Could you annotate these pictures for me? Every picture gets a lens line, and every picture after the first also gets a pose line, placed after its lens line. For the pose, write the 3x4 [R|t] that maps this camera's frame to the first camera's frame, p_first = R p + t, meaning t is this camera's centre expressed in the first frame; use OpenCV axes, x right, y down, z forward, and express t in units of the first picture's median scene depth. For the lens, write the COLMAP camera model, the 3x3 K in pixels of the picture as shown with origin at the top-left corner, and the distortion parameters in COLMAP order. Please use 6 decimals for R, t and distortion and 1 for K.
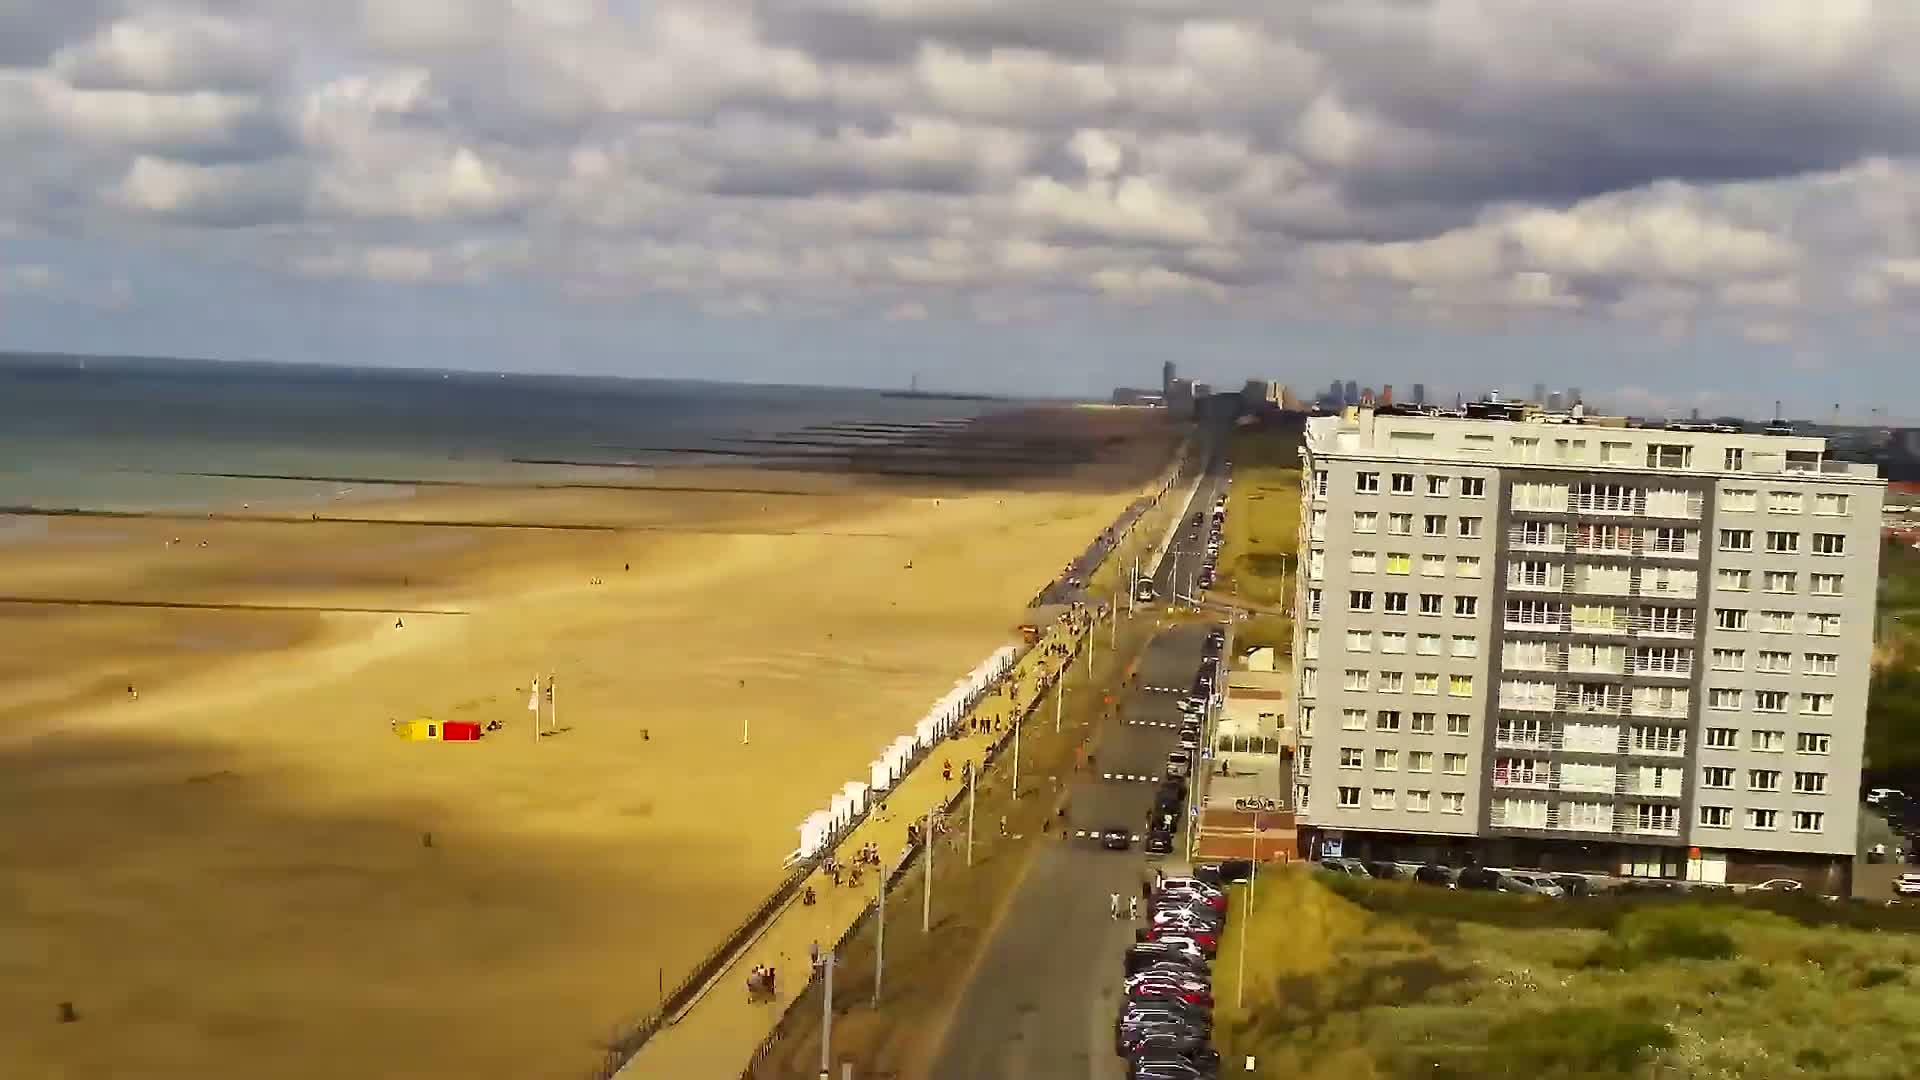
lens RADIAL K [[2600.9, 0, 923.0], [0, 2600.9, 594.2], [0, 0, 1]] dist [-0.063988, 0.000000]
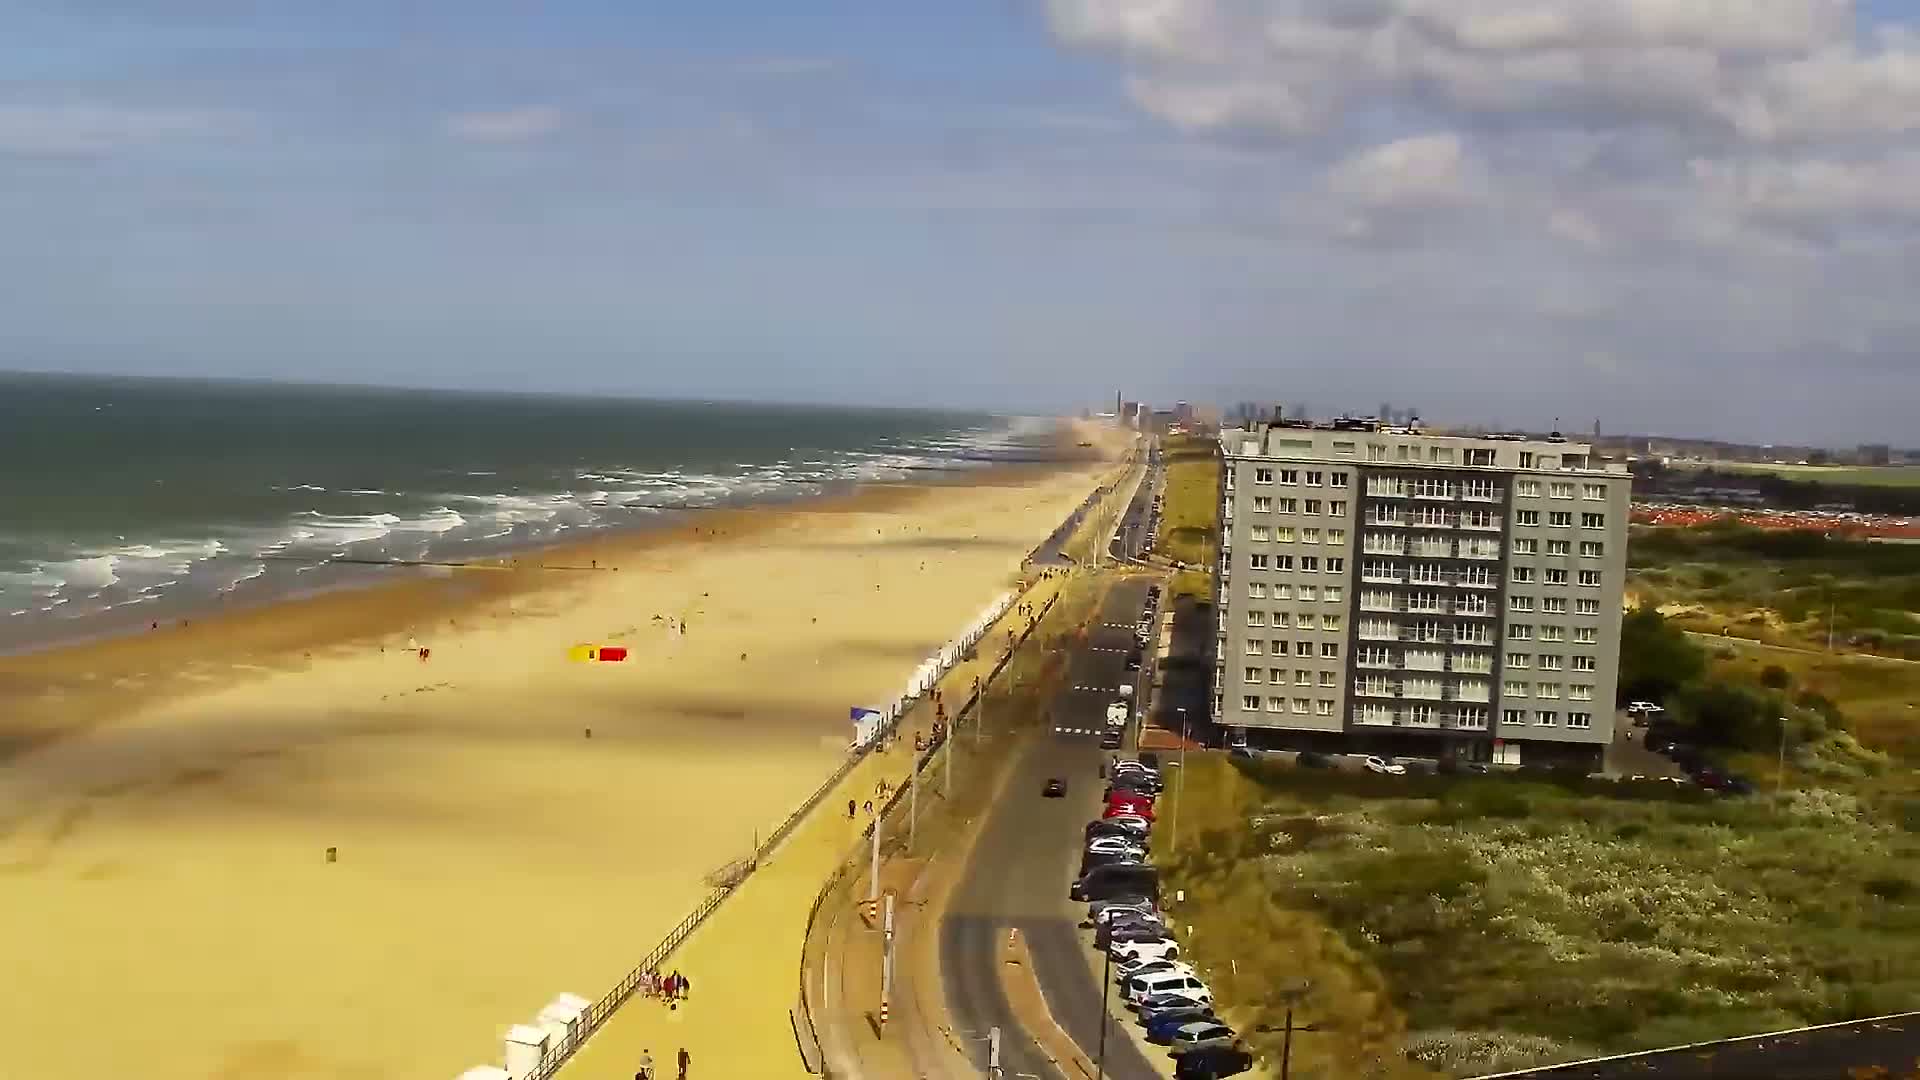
lens RADIAL K [[2600.9, 0, 973.4], [0, 2600.9, 625.0], [0, 0, 1]] dist [-0.063988, 0.000000]
pose [[0.999012, -0.000746, 0.044430, -0.046495], [0.000388, 0.999967, 0.008067, 0.025471], [-0.044435, -0.008042, 0.998980, -0.385300]]
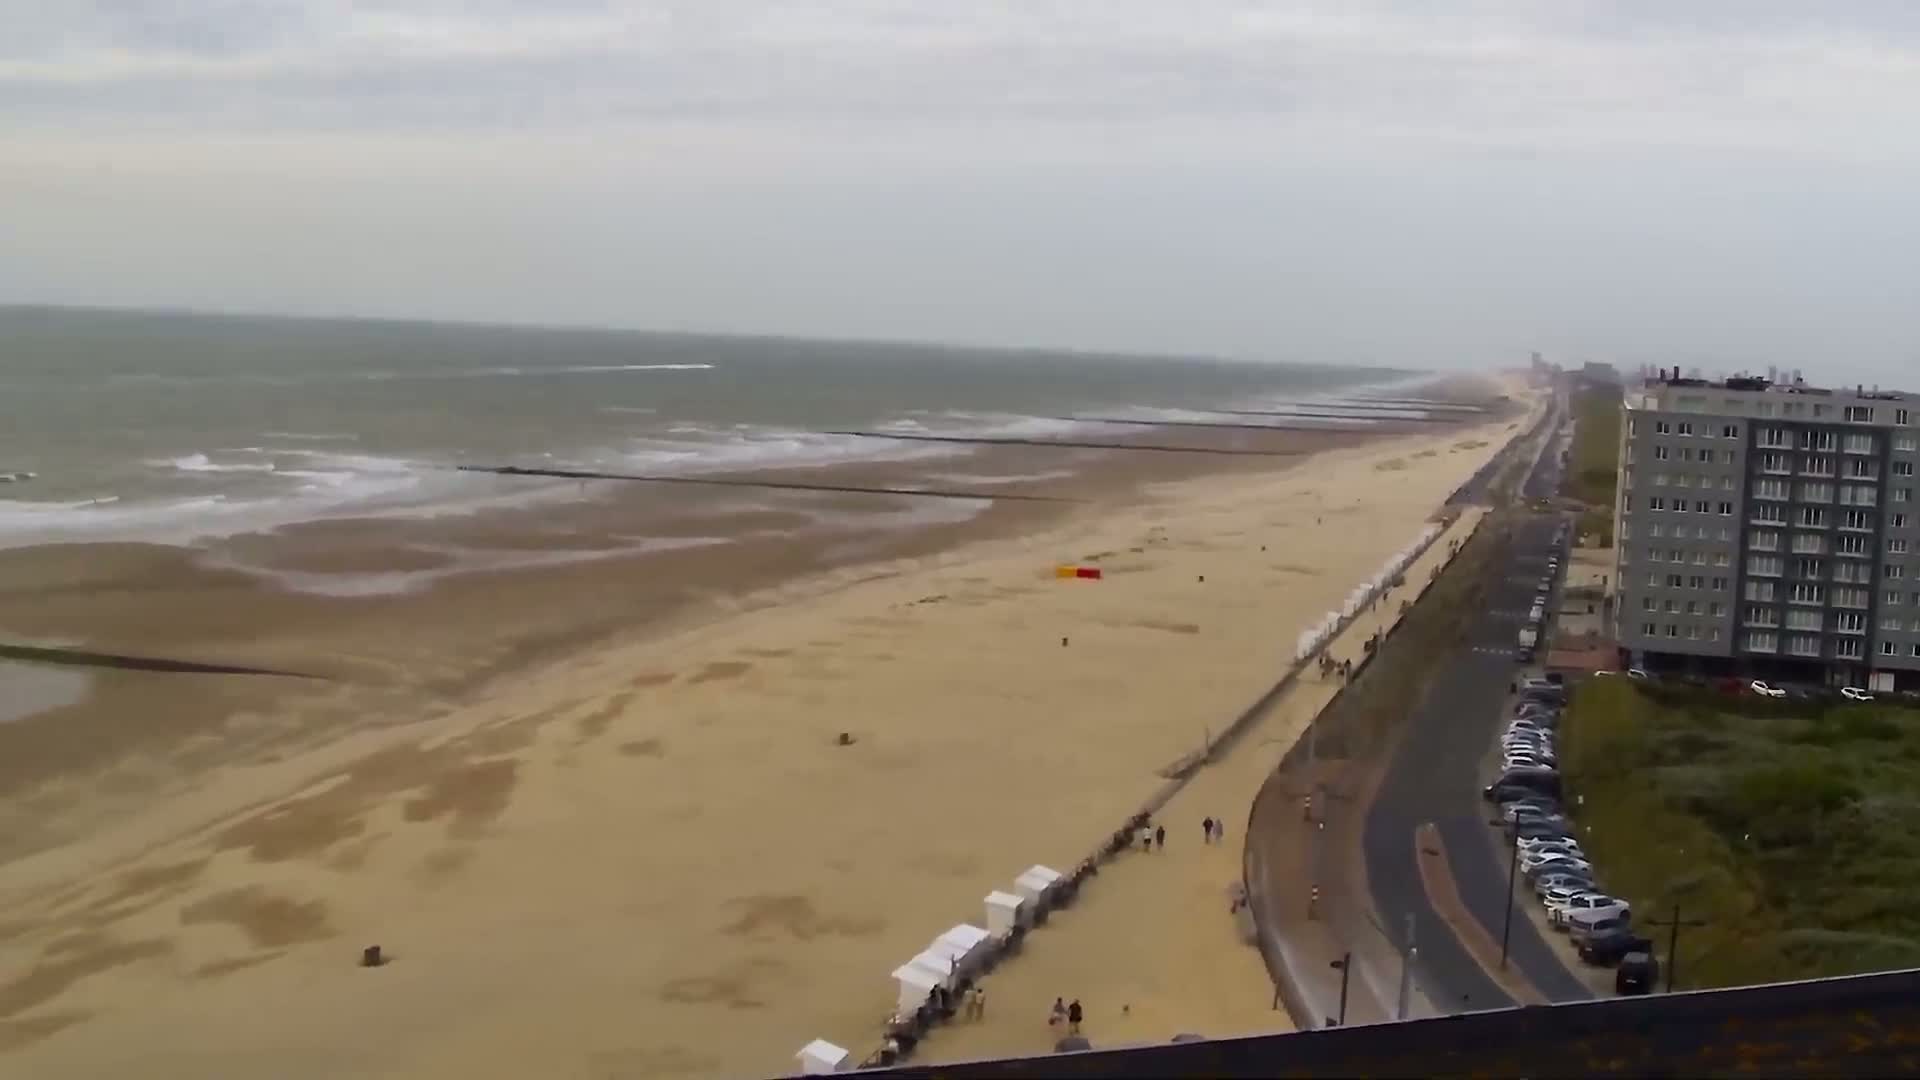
lens RADIAL K [[2600.9, 0, 989.3], [0, 2600.9, 543.1], [0, 0, 1]] dist [-0.063988, 0.000000]
pose [[0.994918, 0.019458, -0.098793, -0.078468], [-0.020131, 0.999780, -0.005819, 0.043594], [0.098658, 0.007779, 0.995091, -0.599422]]
